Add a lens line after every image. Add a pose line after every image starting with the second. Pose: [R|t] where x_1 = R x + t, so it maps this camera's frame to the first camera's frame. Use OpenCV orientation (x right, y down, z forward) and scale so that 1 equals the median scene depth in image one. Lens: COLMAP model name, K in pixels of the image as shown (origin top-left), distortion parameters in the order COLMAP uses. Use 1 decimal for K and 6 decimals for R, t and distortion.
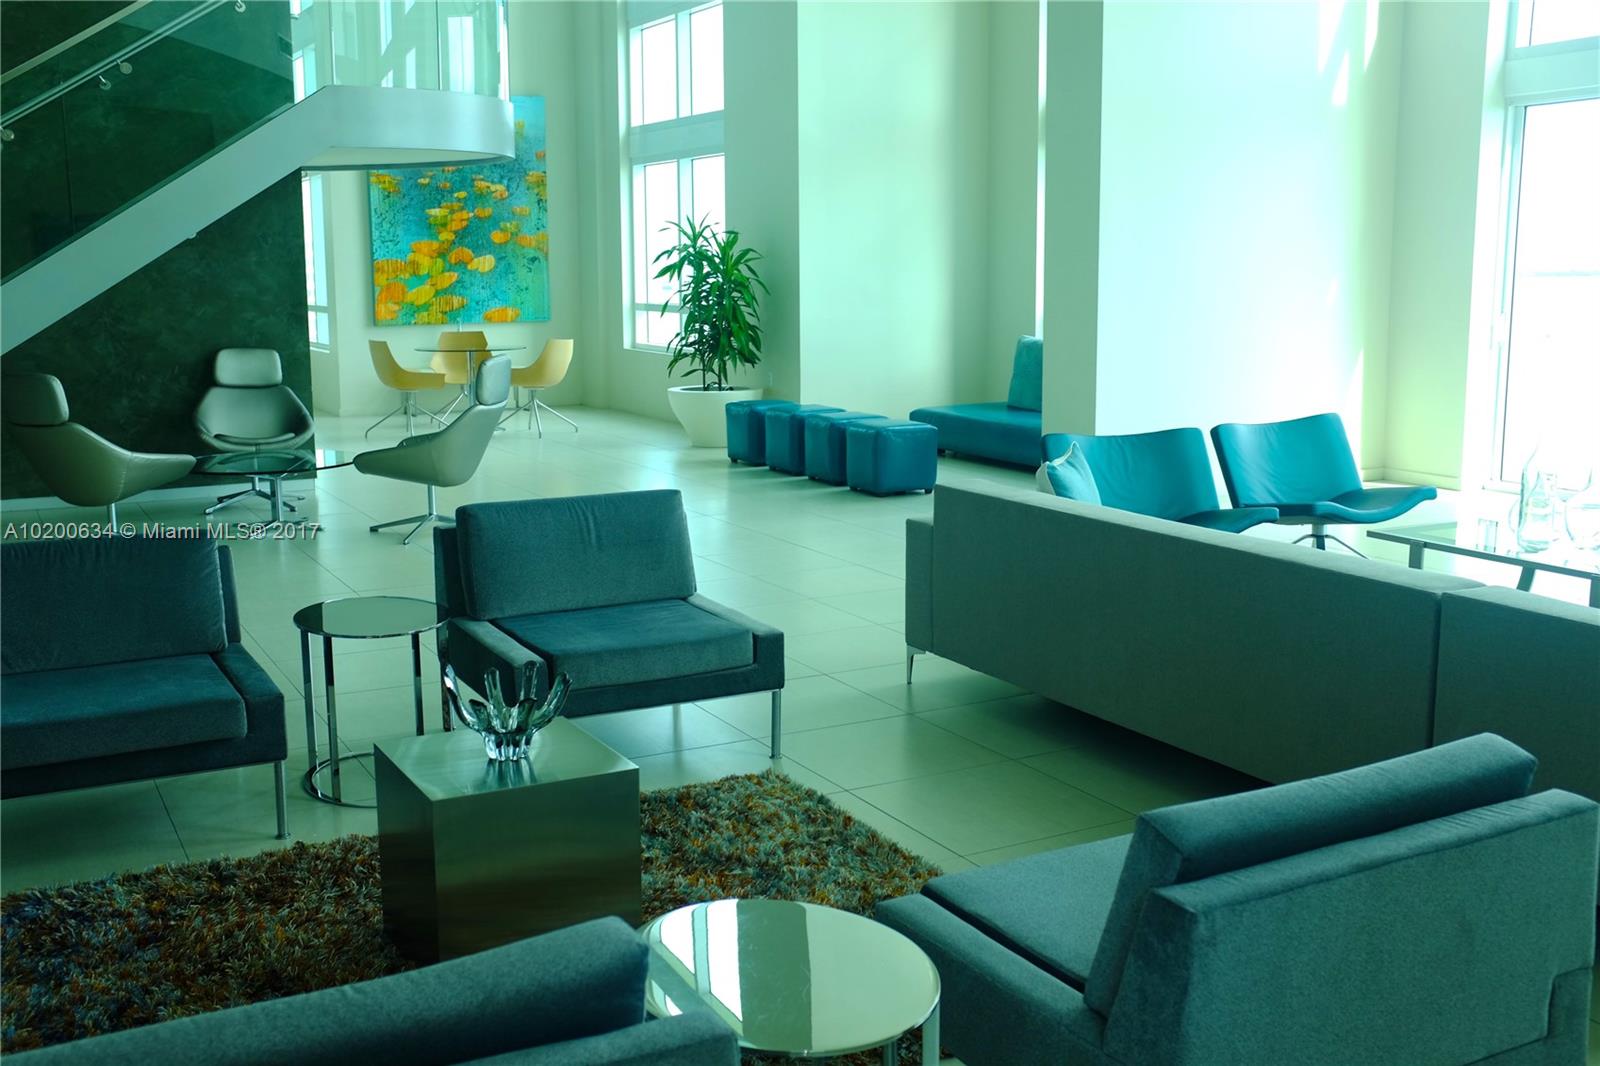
lens RADIAL K [[1622.7, 0, 800.0], [0, 1622.7, 533.0], [0, 0, 1]] dist [-0.006892, -0.002377]
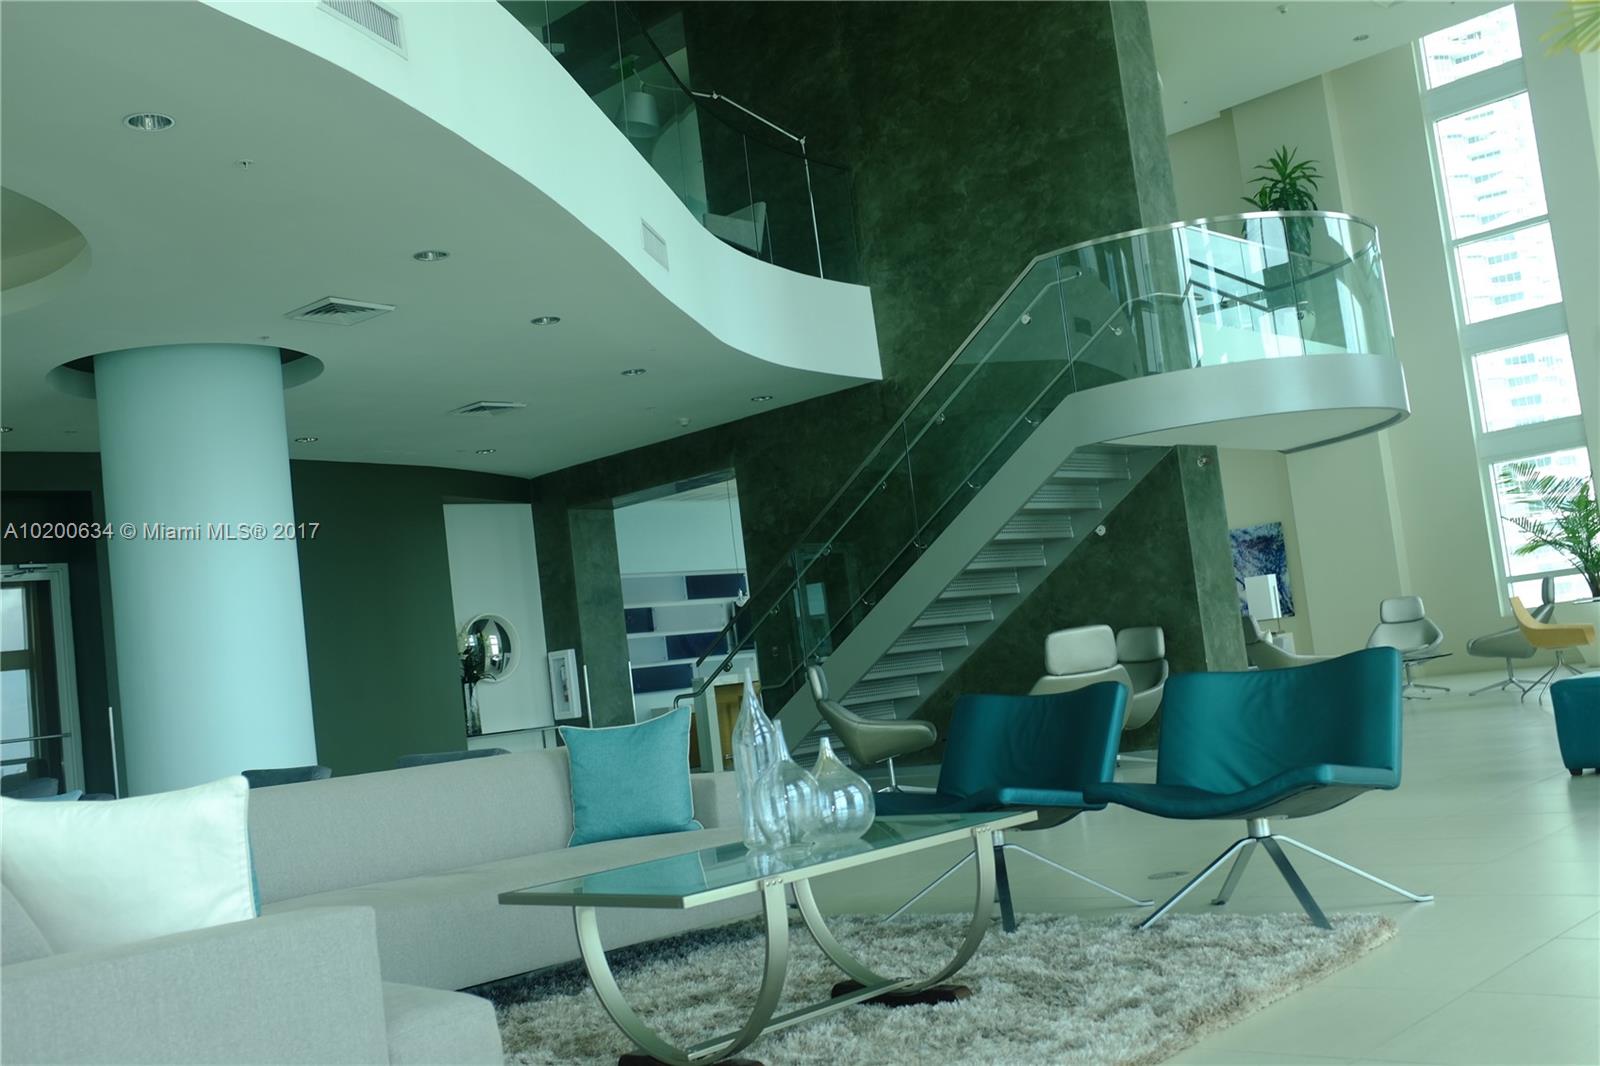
lens RADIAL K [[1622.7, 0, 800.0], [0, 1622.7, 533.0], [0, 0, 1]] dist [-0.006892, -0.002377]
pose [[0.309747, -0.116175, -0.943695, 0.635541], [-0.041298, 0.989927, -0.135422, -0.017741], [0.949922, 0.080920, 0.301829, 0.437675]]
